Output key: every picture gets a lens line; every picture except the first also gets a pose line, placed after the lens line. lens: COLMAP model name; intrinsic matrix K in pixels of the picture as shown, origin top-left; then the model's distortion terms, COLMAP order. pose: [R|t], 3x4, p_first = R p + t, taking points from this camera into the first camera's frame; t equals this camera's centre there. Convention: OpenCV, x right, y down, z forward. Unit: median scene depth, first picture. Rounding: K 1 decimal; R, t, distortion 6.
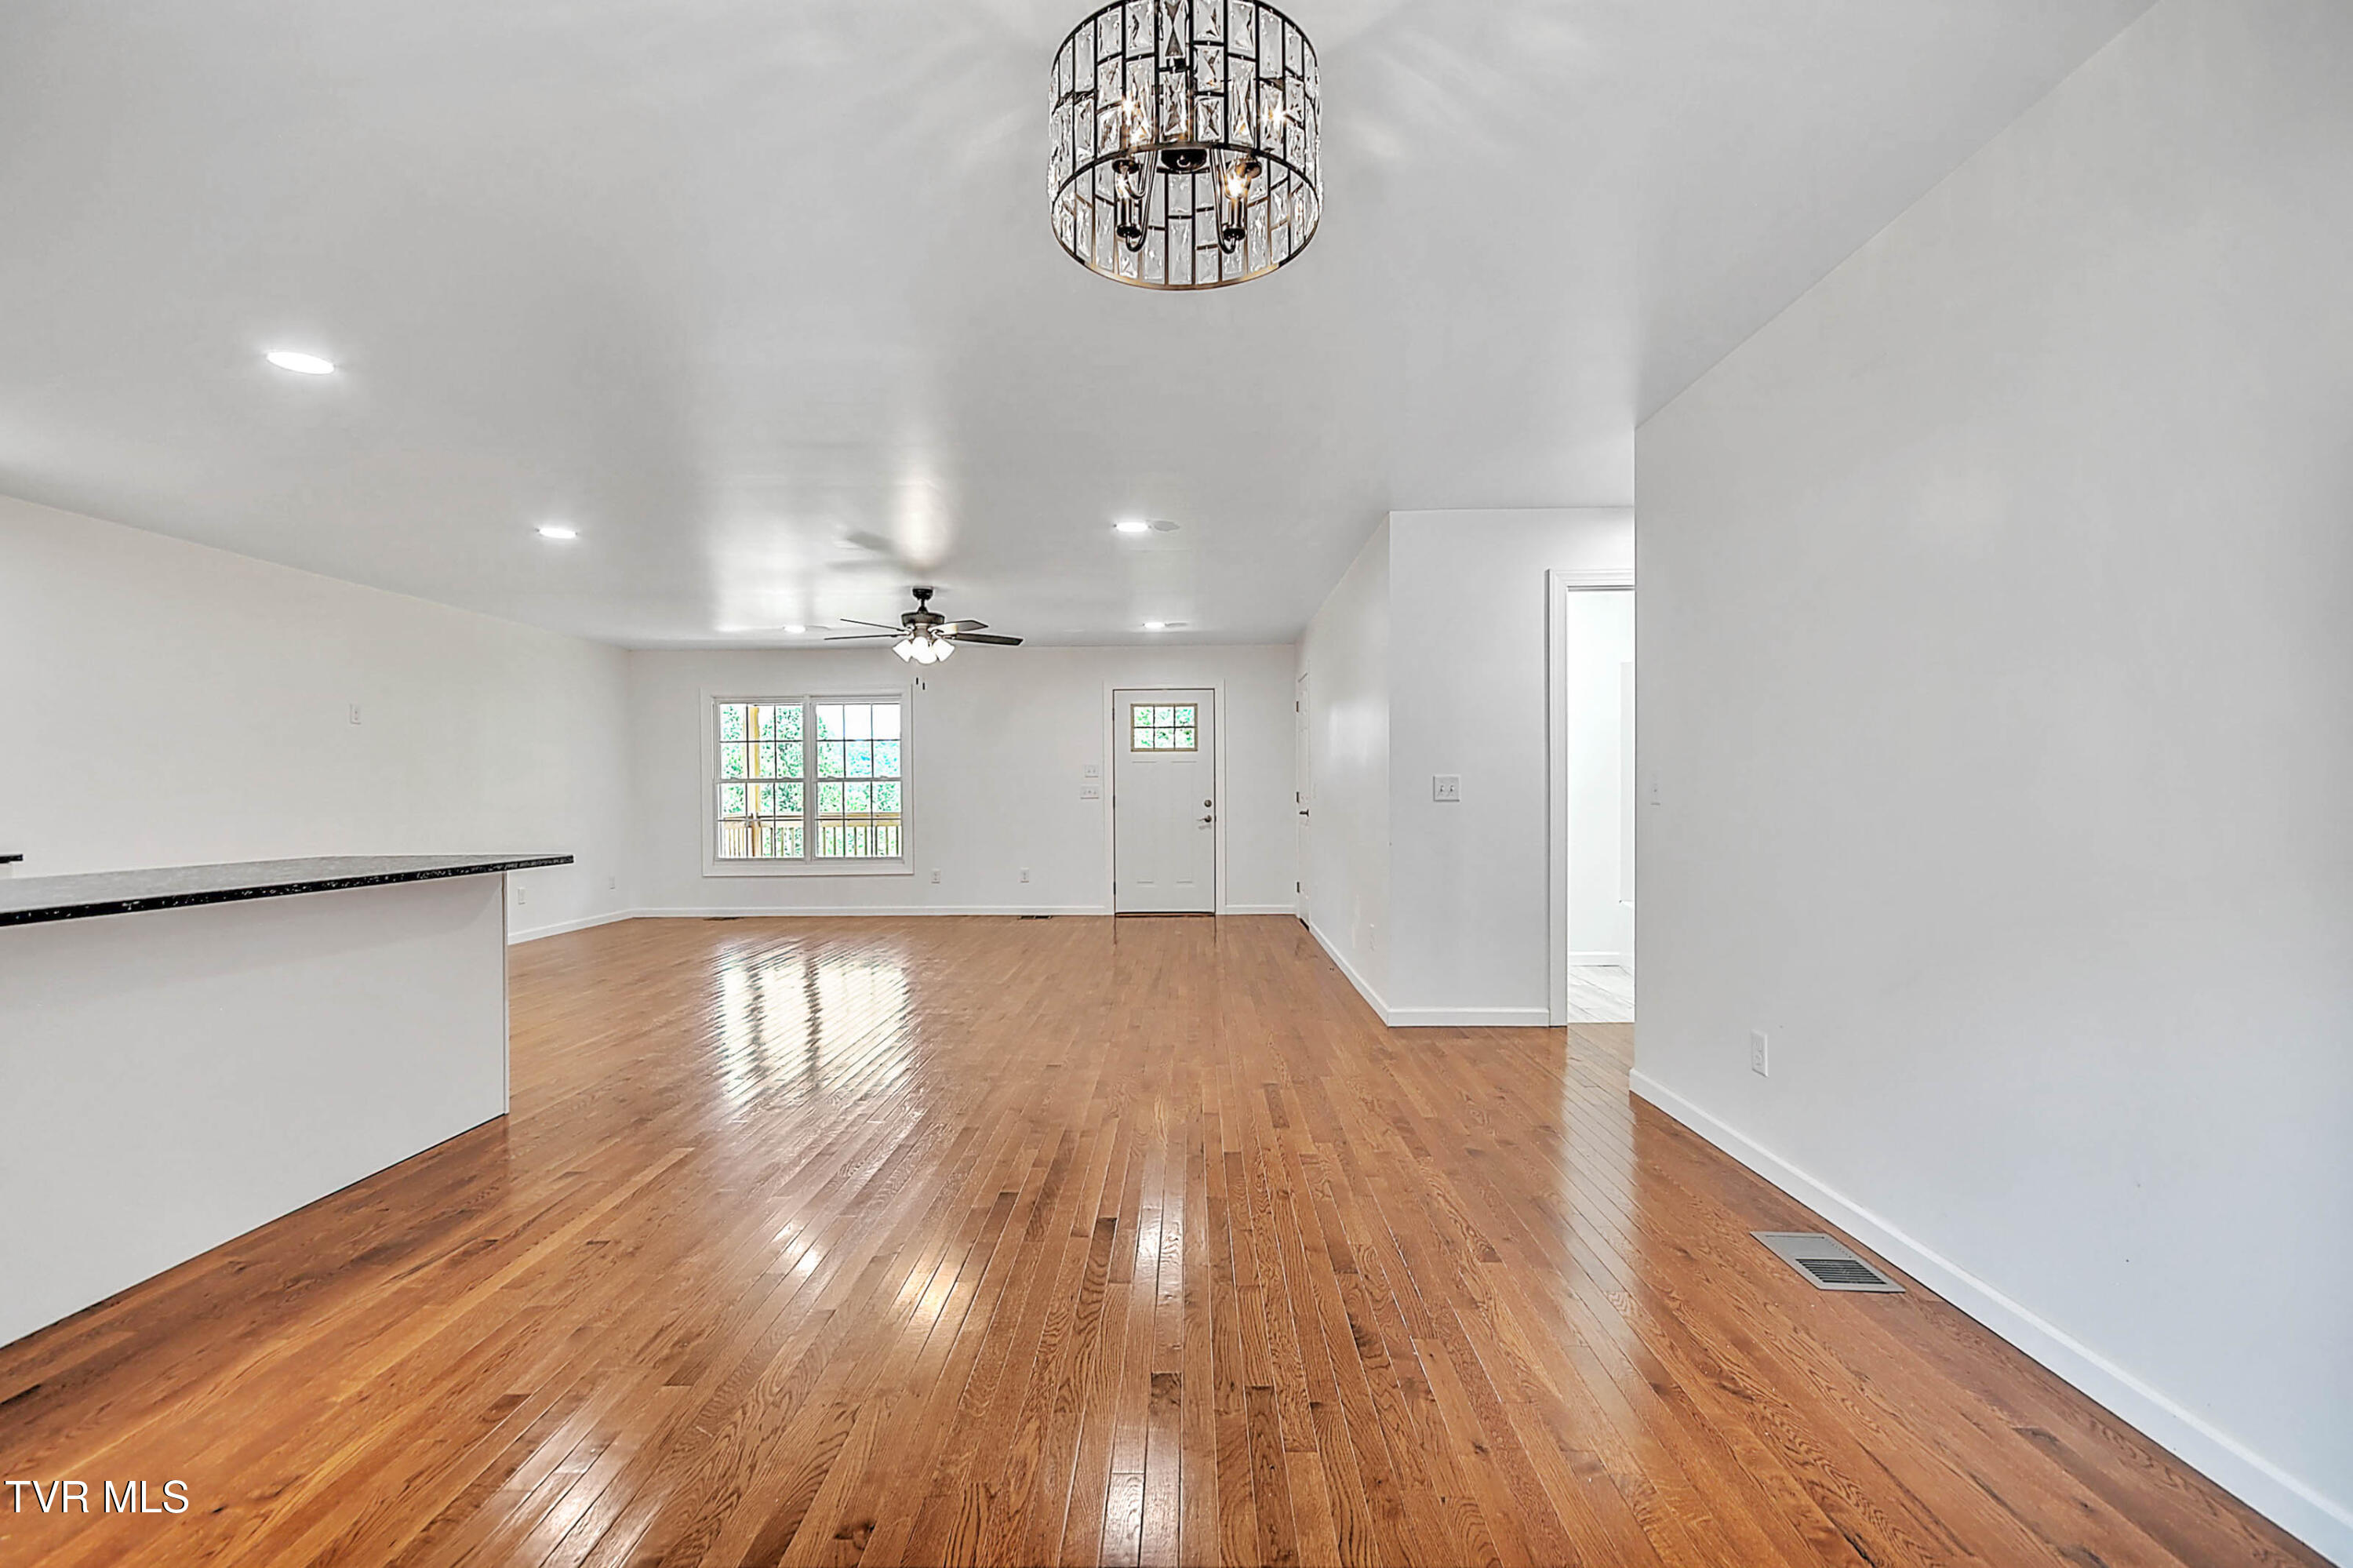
lens RADIAL K [[1018.5, 0, 1176.5], [0, 1018.5, 784.0], [0, 0, 1]] dist [0.022920, -0.014556]
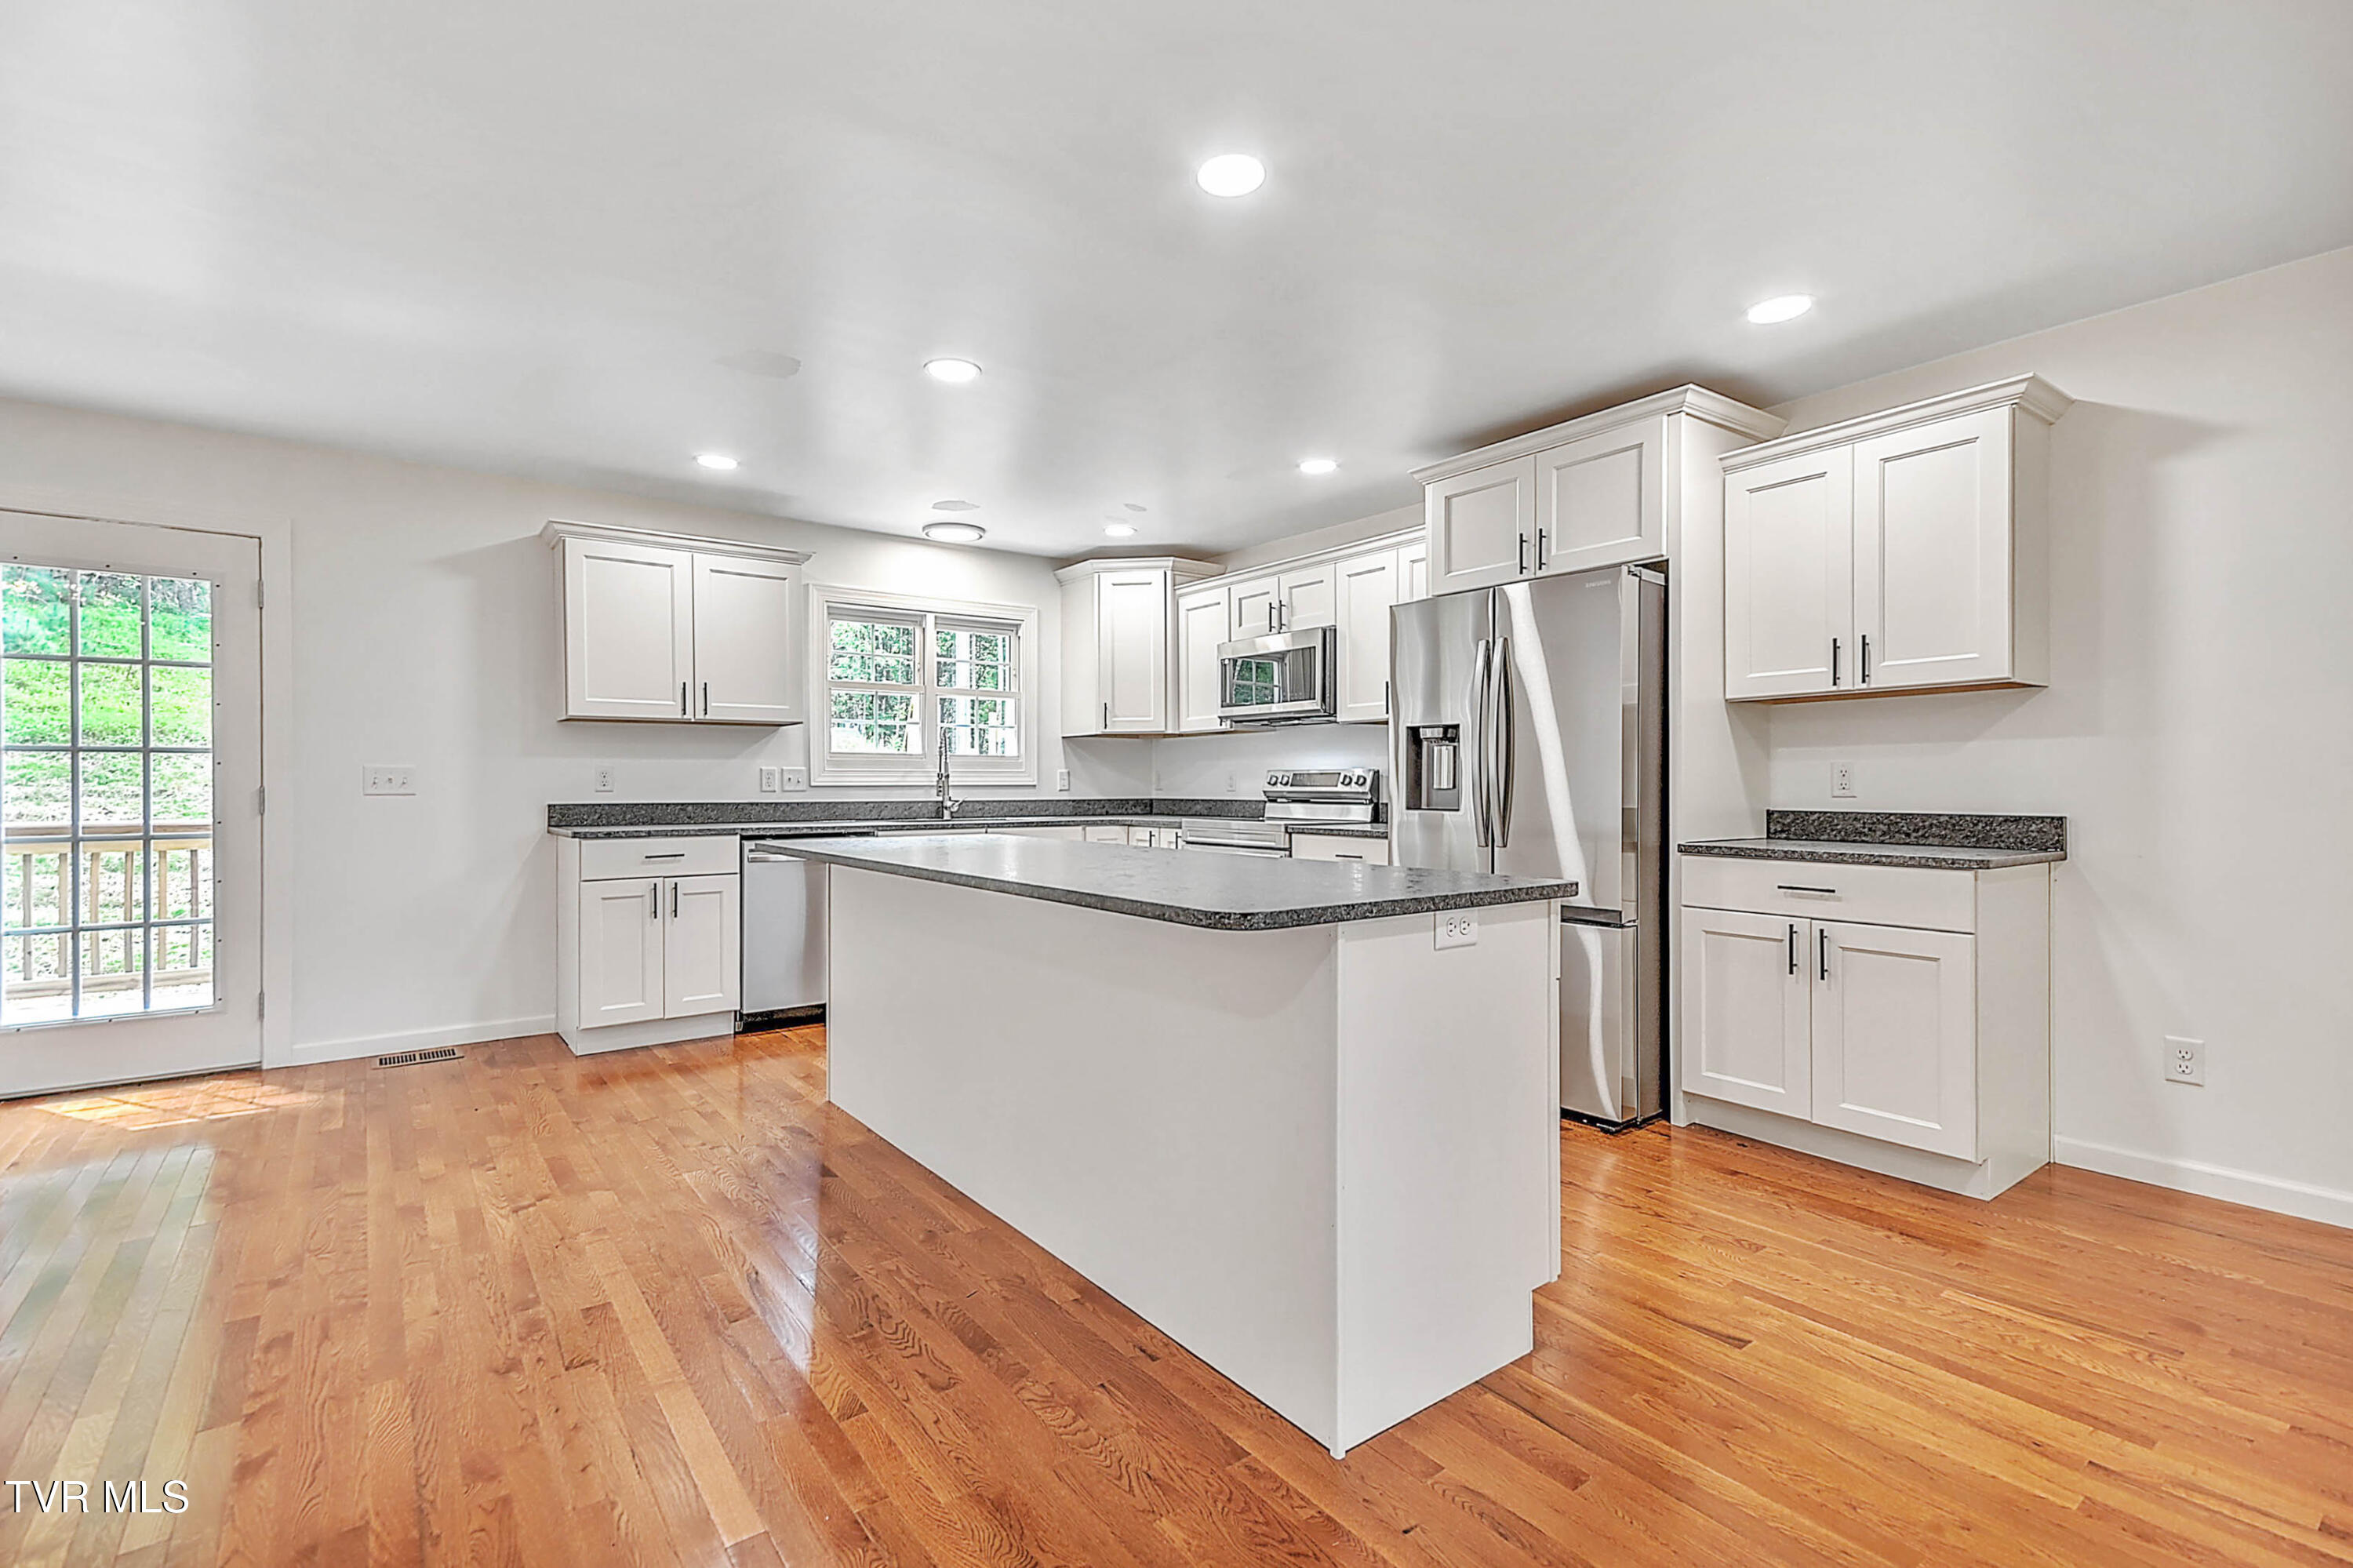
lens RADIAL K [[1050.8, 0, 1172.1], [0, 1050.8, 786.0], [0, 0, 1]] dist [0.028705, 0.000851]
pose [[-0.787662, 0.008698, -0.616046, -0.299282], [0.012137, 0.999925, -0.001400, 0.016158], [0.615988, -0.008579, -0.787709, 1.342739]]
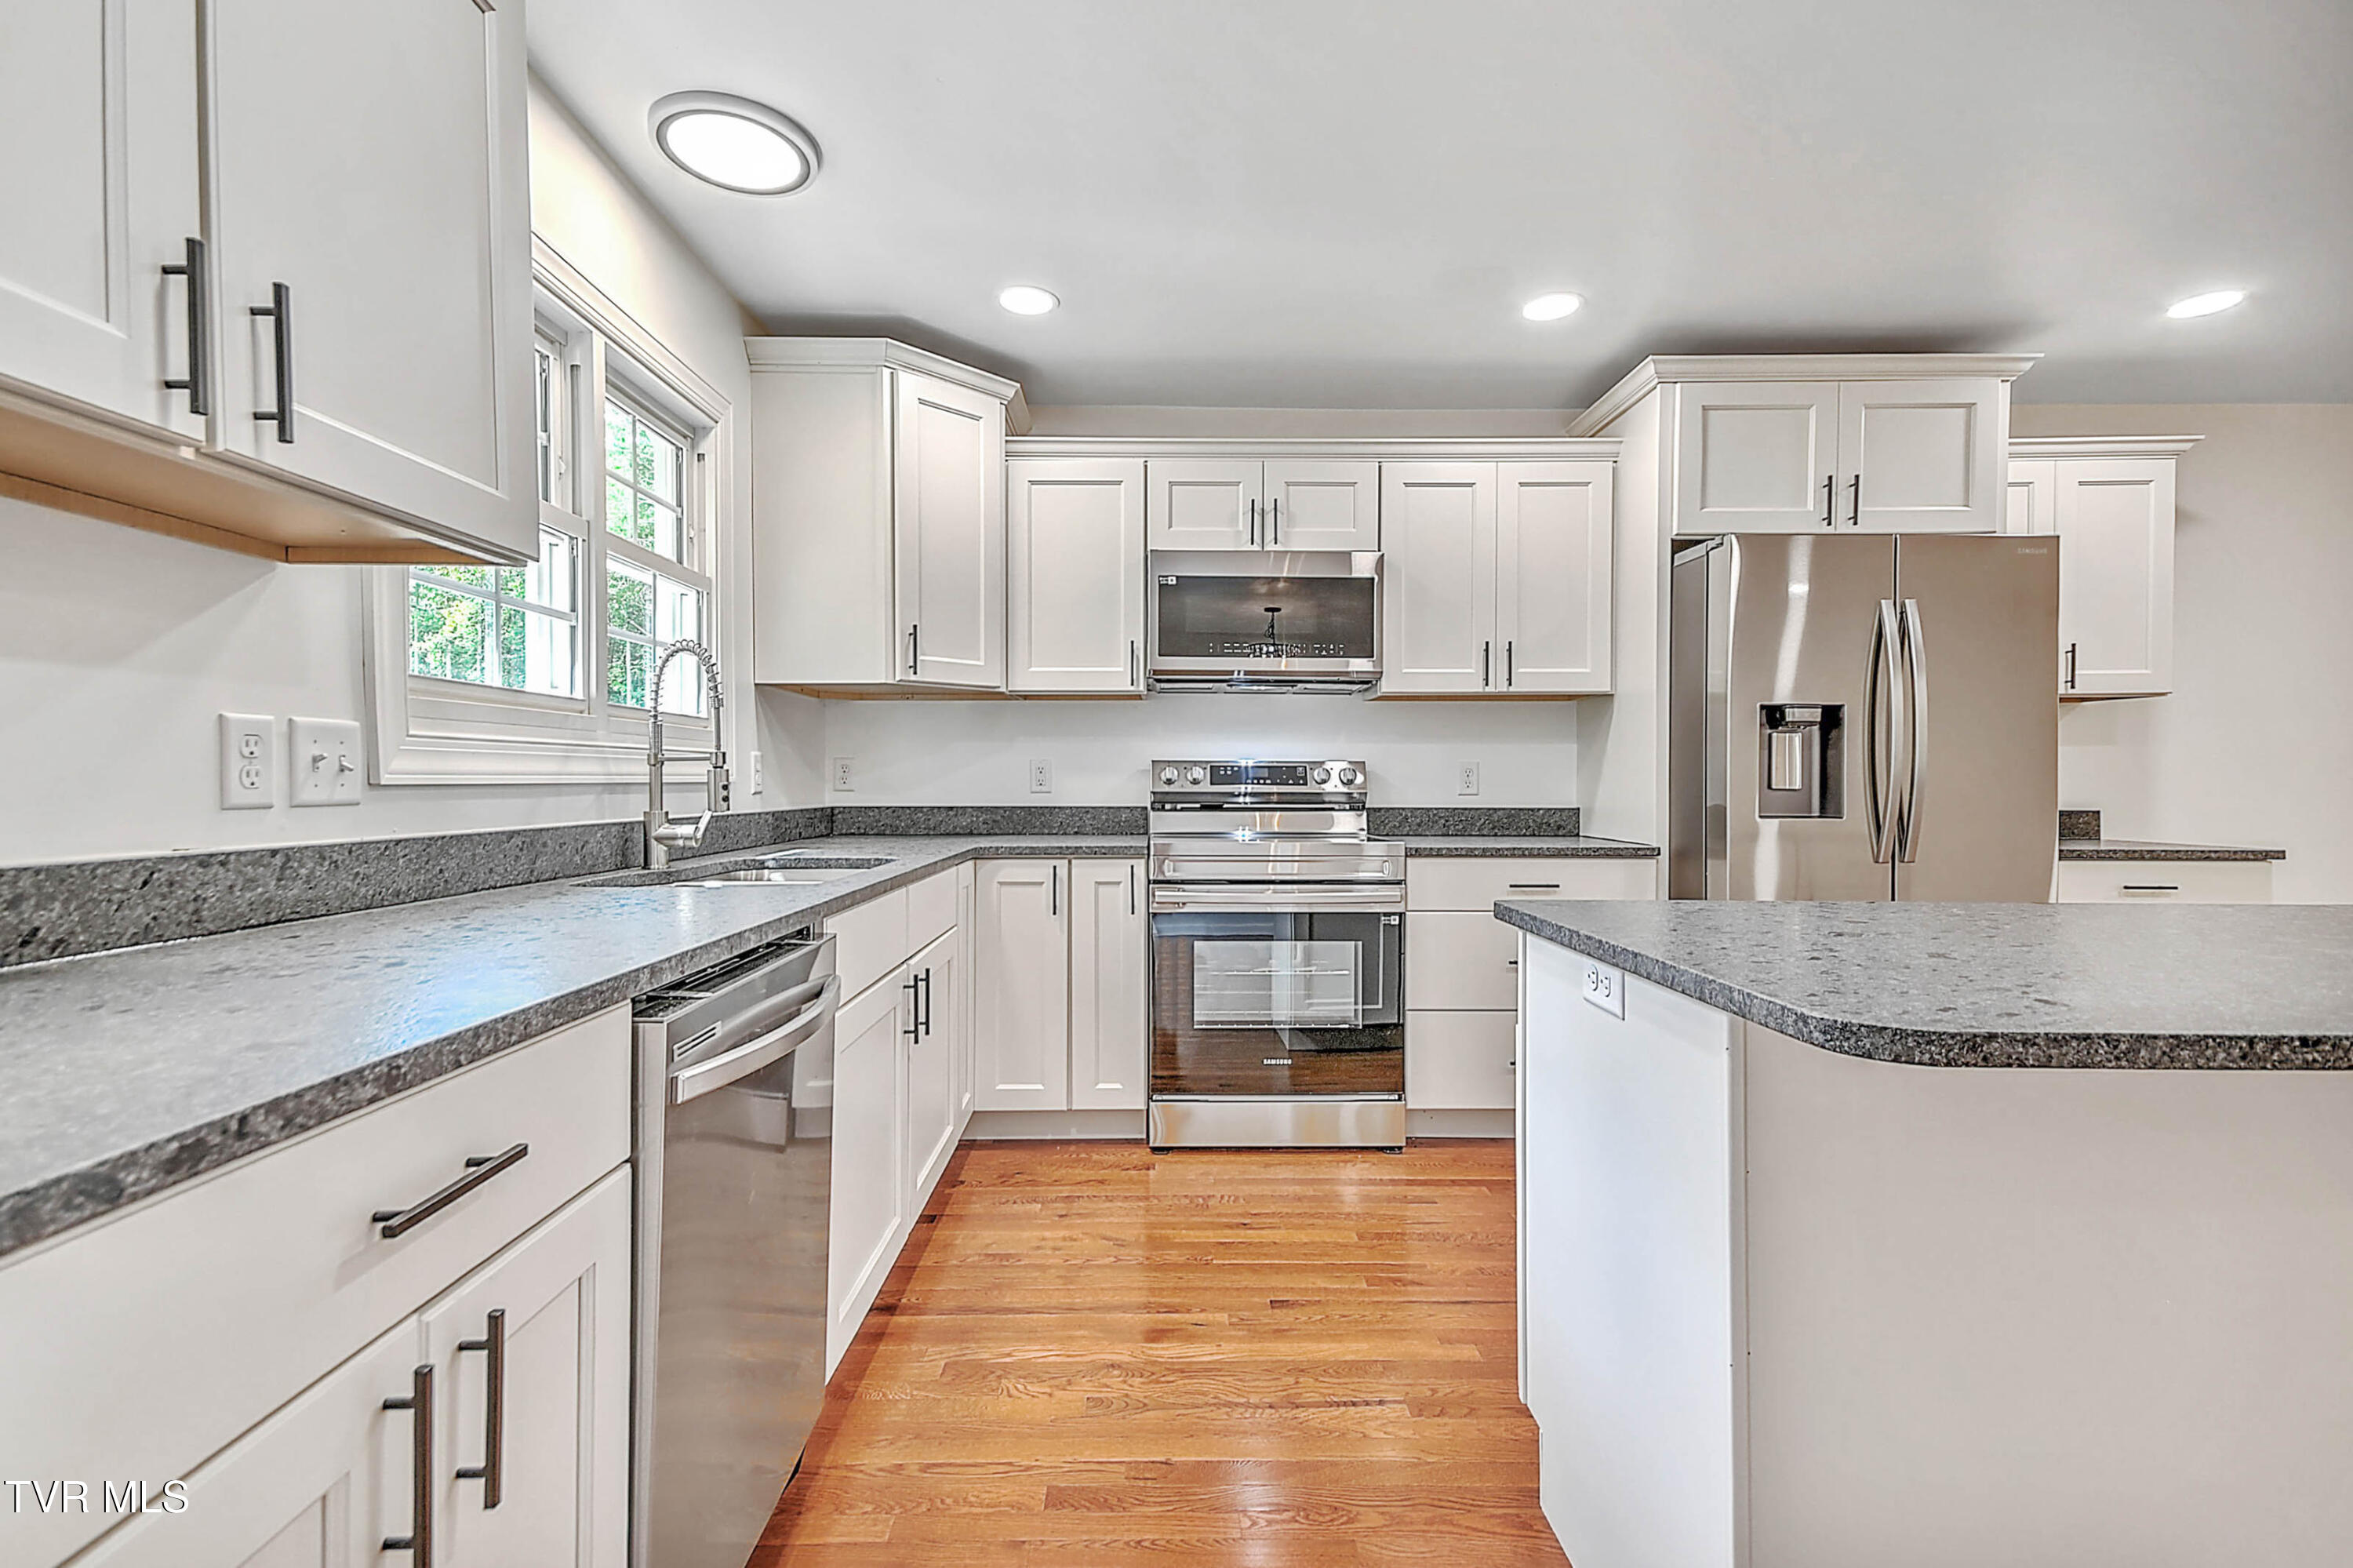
lens RADIAL K [[1050.8, 0, 1172.1], [0, 1050.8, 786.0], [0, 0, 1]] dist [0.028705, 0.000851]
pose [[0.022169, 0.011672, -0.999686, -0.369548], [0.006685, 0.999908, 0.011823, 0.005305], [0.999732, -0.006945, 0.022089, 0.170821]]
